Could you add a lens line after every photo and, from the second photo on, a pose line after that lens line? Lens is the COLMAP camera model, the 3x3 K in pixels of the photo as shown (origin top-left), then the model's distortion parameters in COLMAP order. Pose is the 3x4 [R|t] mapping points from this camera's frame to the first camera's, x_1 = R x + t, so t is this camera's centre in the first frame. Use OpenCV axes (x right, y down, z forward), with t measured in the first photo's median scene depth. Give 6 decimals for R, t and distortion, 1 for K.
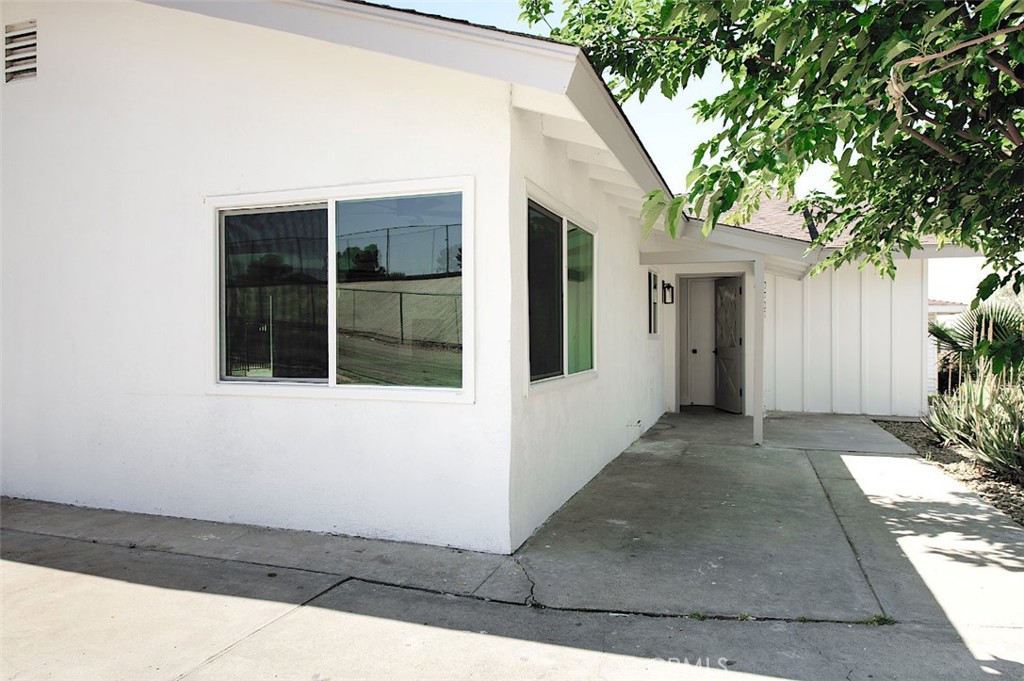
lens RADIAL K [[690.3, 0, 512.0], [0, 690.3, 340.5], [0, 0, 1]] dist [0.004991, 0.000395]
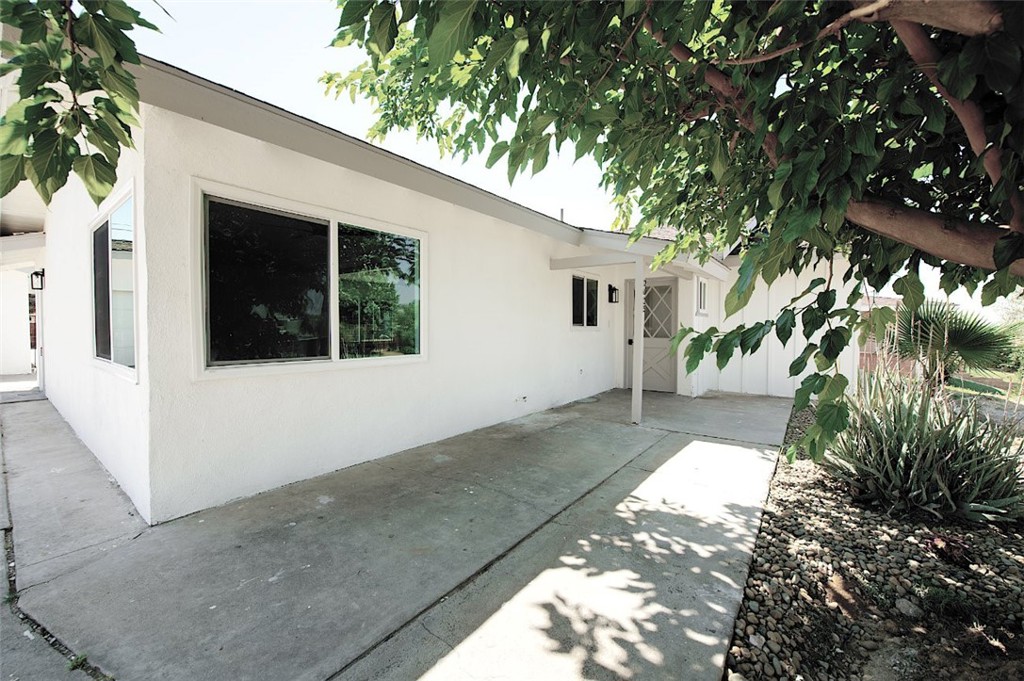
lens RADIAL K [[424.9, 0, 488.1], [0, 424.9, 337.6], [0, 0, 1]] dist [-0.022661, -0.000258]
pose [[0.953254, 0.015539, -0.301771, 0.611651], [-0.010272, 0.999766, 0.019032, -0.001766], [0.301996, -0.015043, 0.953190, 0.480356]]
